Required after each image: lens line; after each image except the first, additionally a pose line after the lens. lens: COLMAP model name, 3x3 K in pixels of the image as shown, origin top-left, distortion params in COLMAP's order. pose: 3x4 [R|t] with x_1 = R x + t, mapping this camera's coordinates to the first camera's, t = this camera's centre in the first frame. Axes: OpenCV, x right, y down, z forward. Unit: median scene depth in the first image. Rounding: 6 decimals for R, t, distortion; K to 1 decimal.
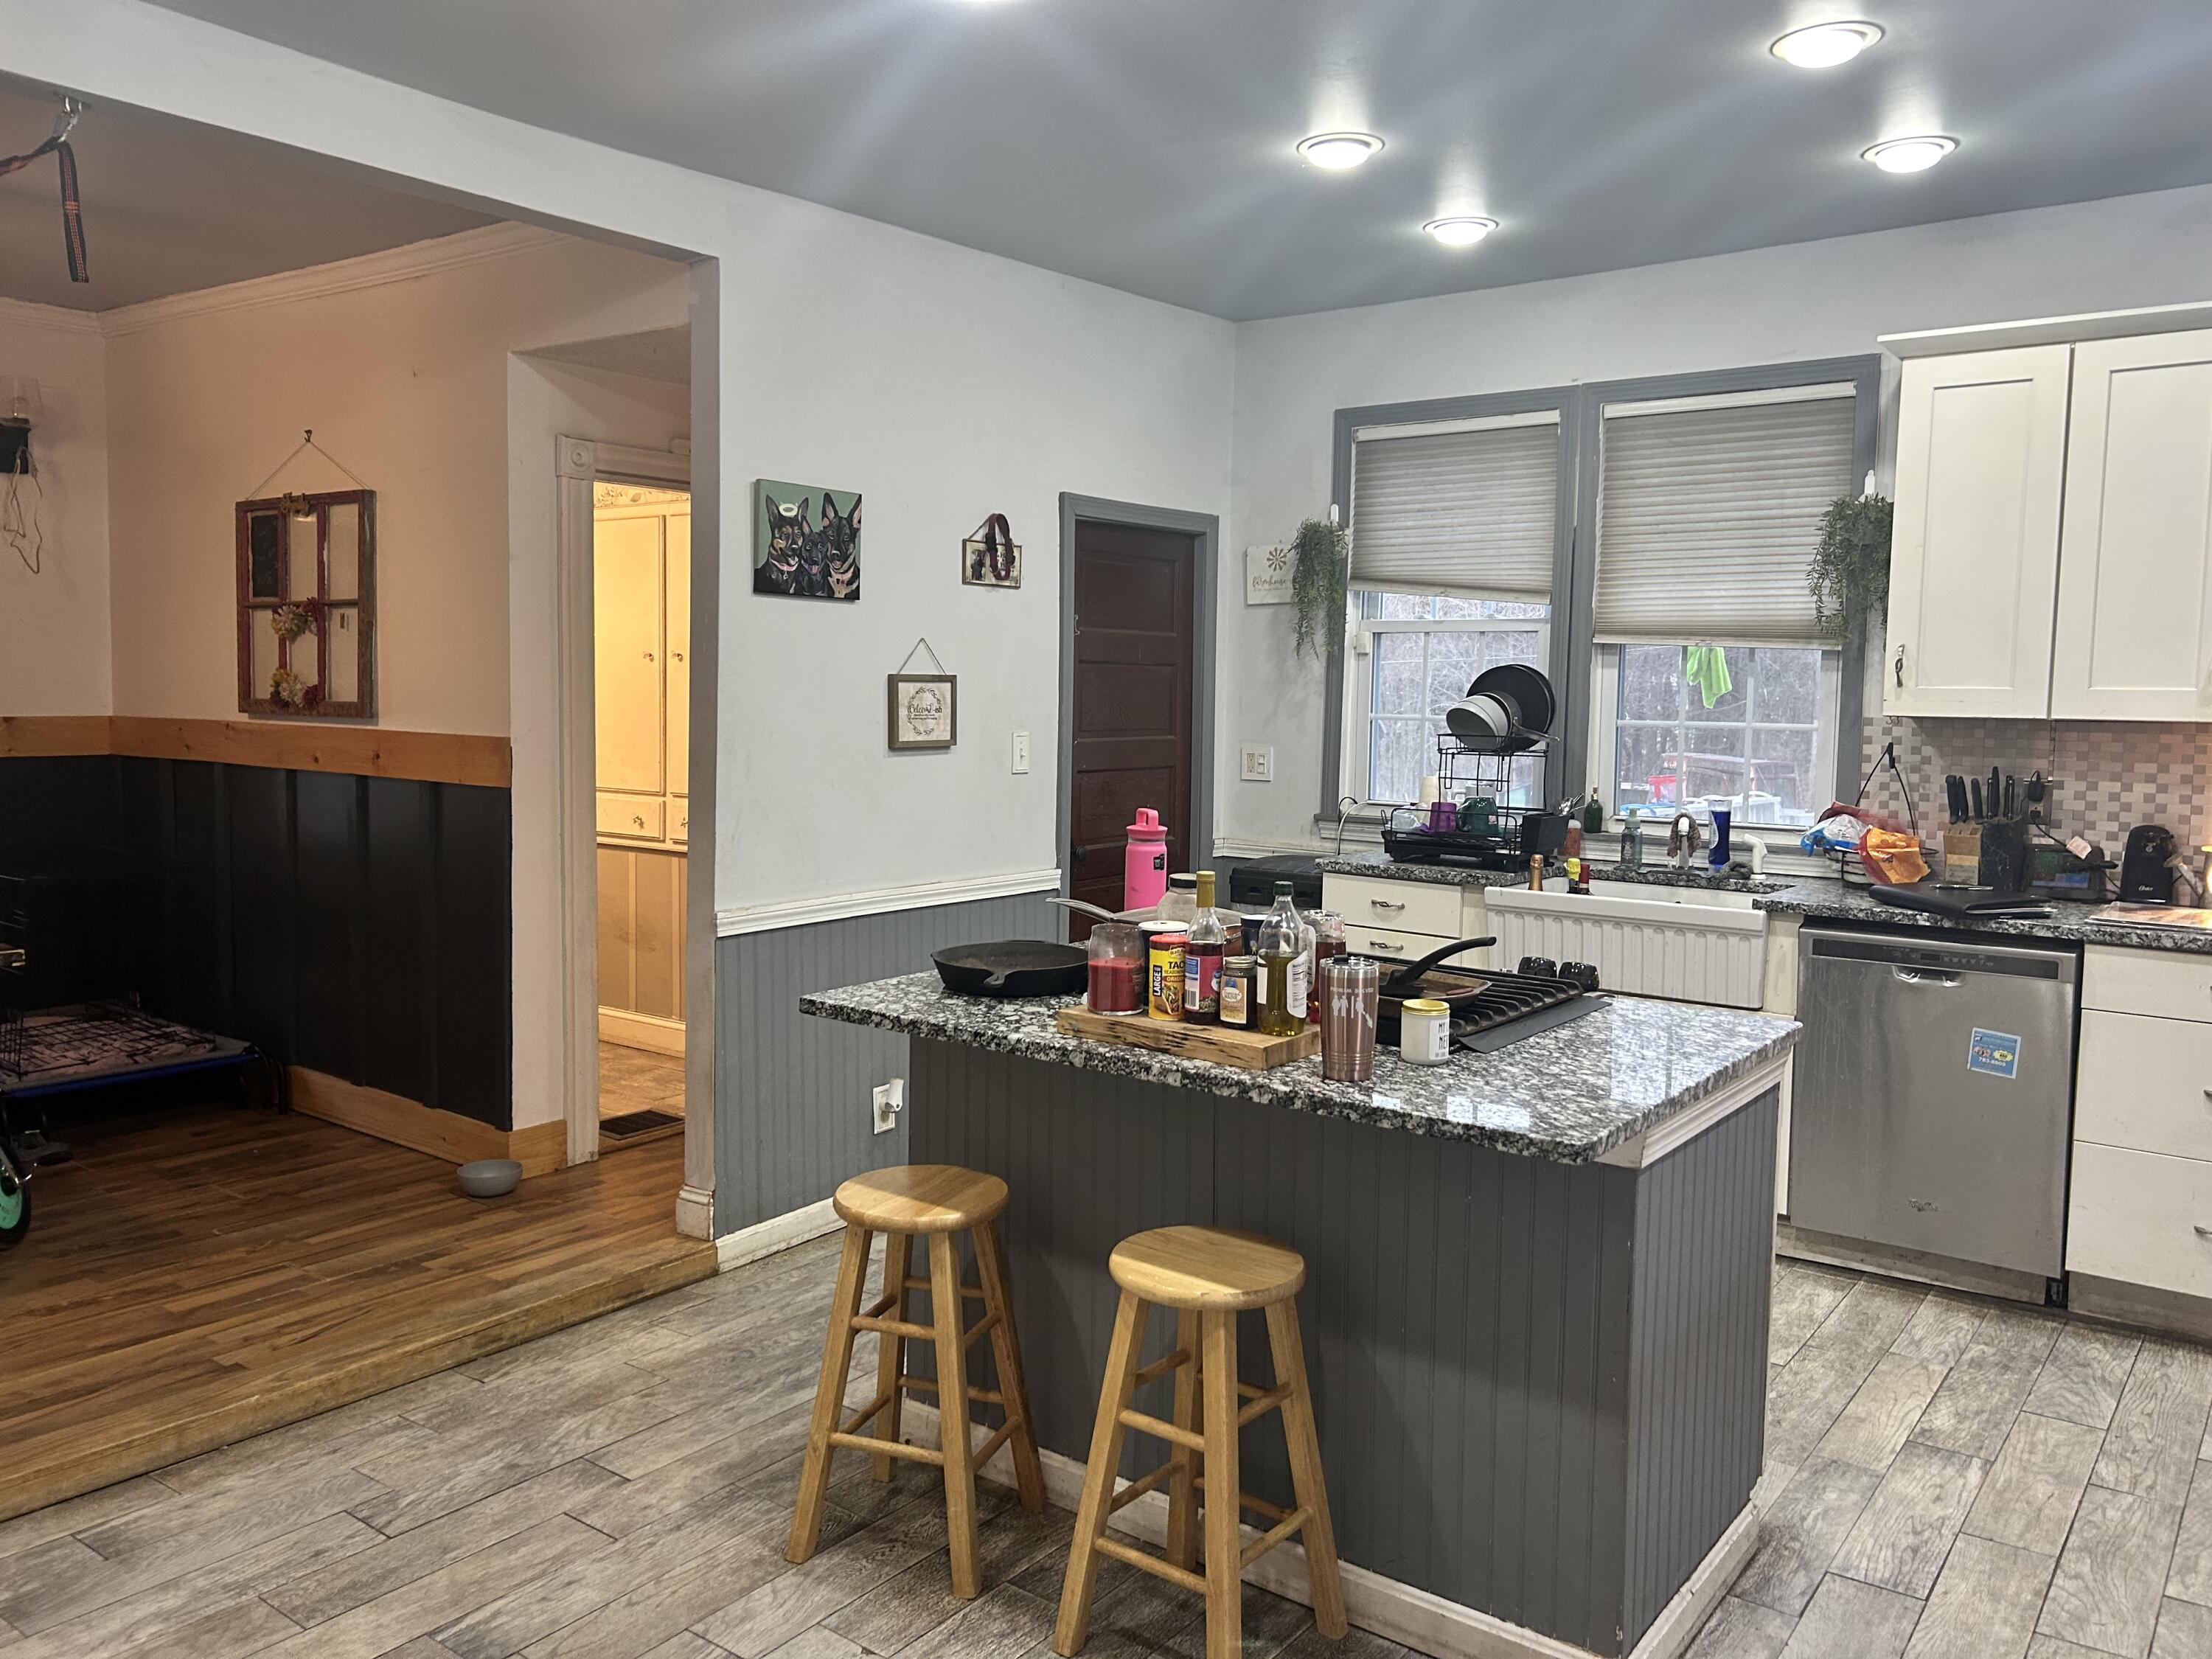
lens RADIAL K [[1662.9, 0, 1118.3], [0, 1662.9, 818.9], [0, 0, 1]] dist [0.060851, -0.067885]
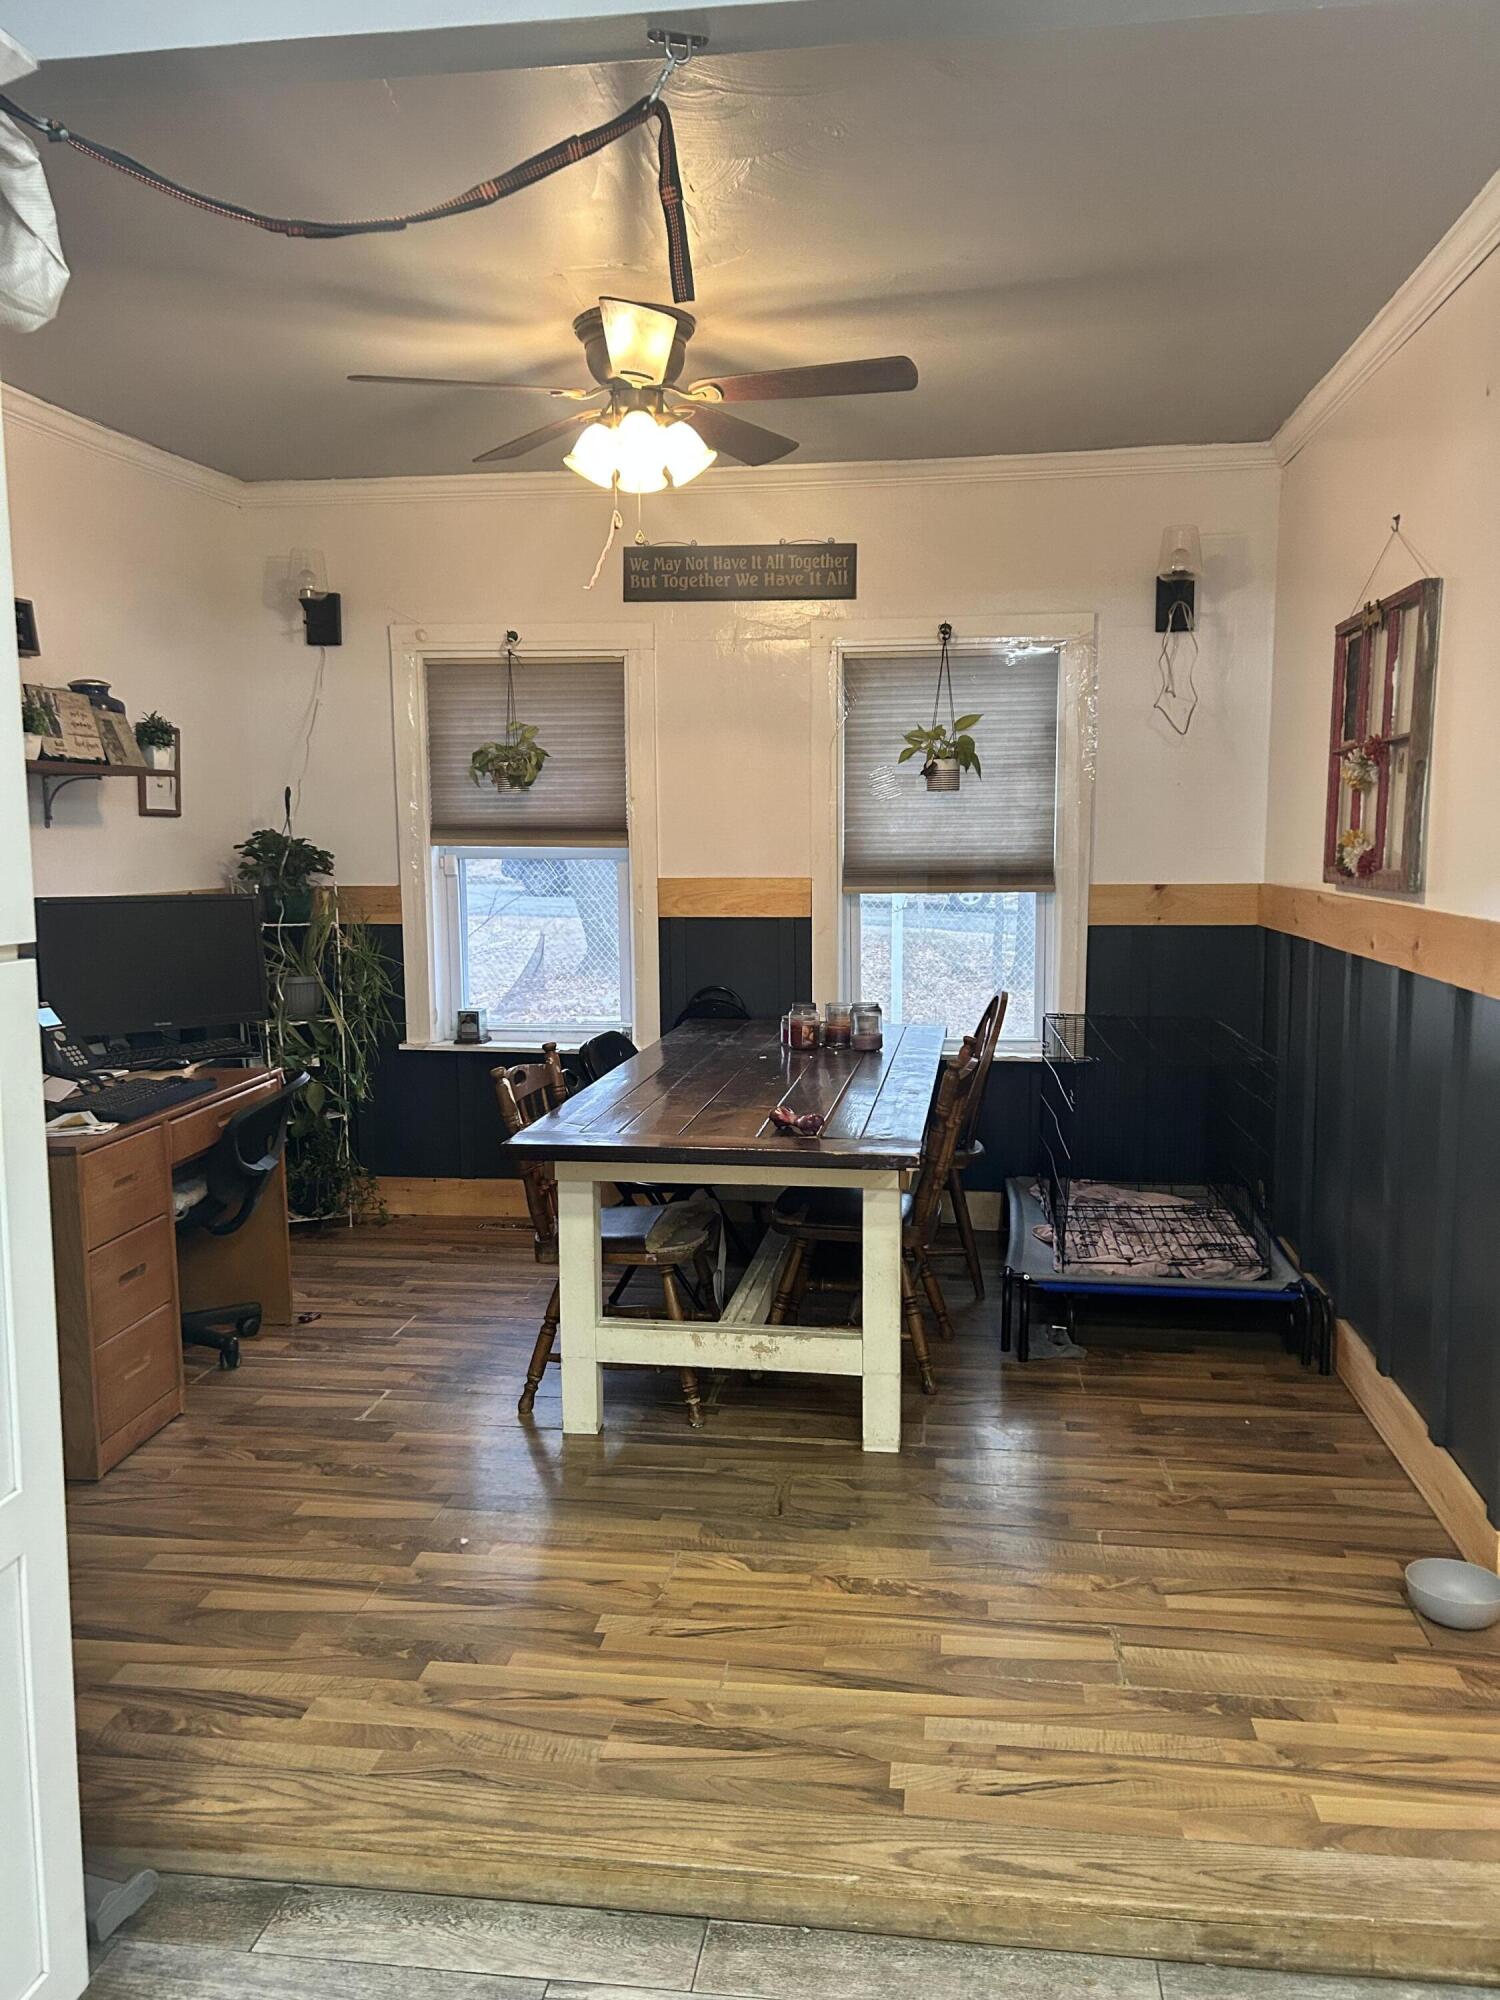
lens RADIAL K [[1503.5, 0, 757.9], [0, 1503.5, 1000.5], [0, 0, 1]] dist [0.060851, -0.067885]
pose [[0.492821, 0.076914, -0.866725, -0.008229], [-0.055103, 0.996845, 0.057129, -0.041488], [0.868384, 0.019604, 0.495504, 0.492429]]
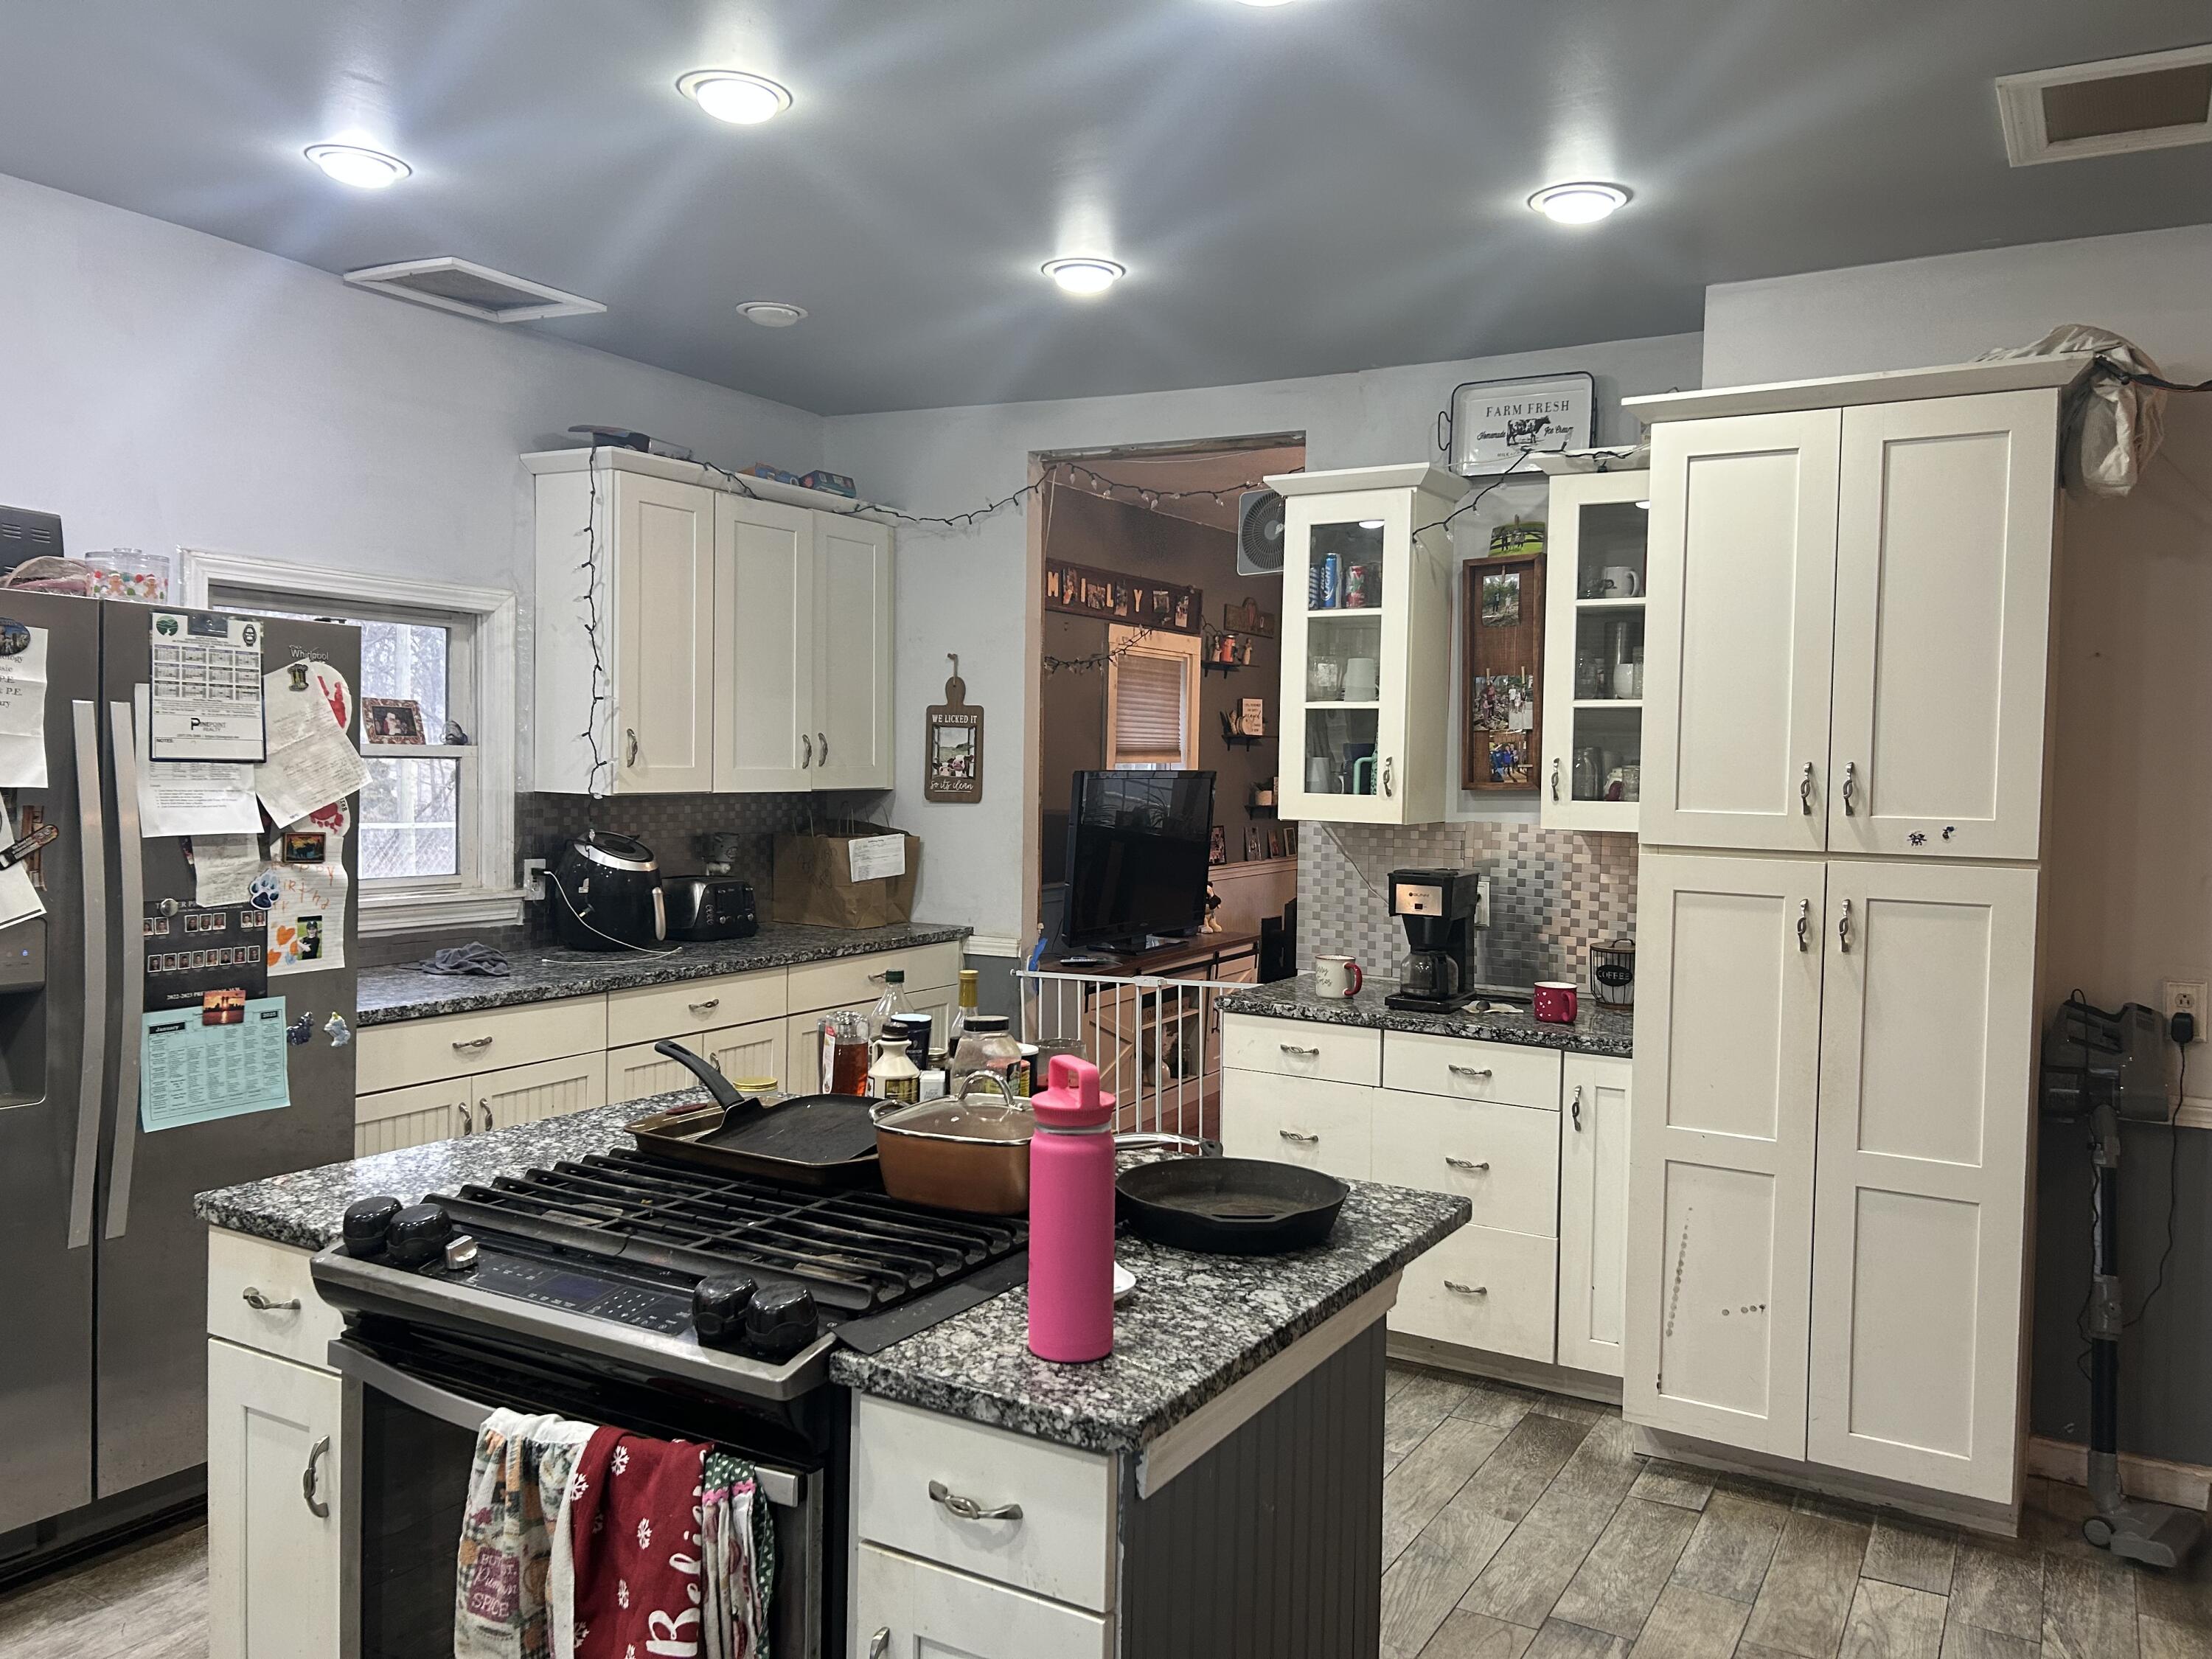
lens RADIAL K [[1662.9, 0, 1115.7], [0, 1662.9, 837.5], [0, 0, 1]] dist [0.060851, -0.067885]
pose [[-0.991524, -0.029615, -0.126502, 0.058182], [-0.045421, 0.991248, 0.123949, -0.108385], [0.121724, 0.128644, -0.984192, 1.214465]]
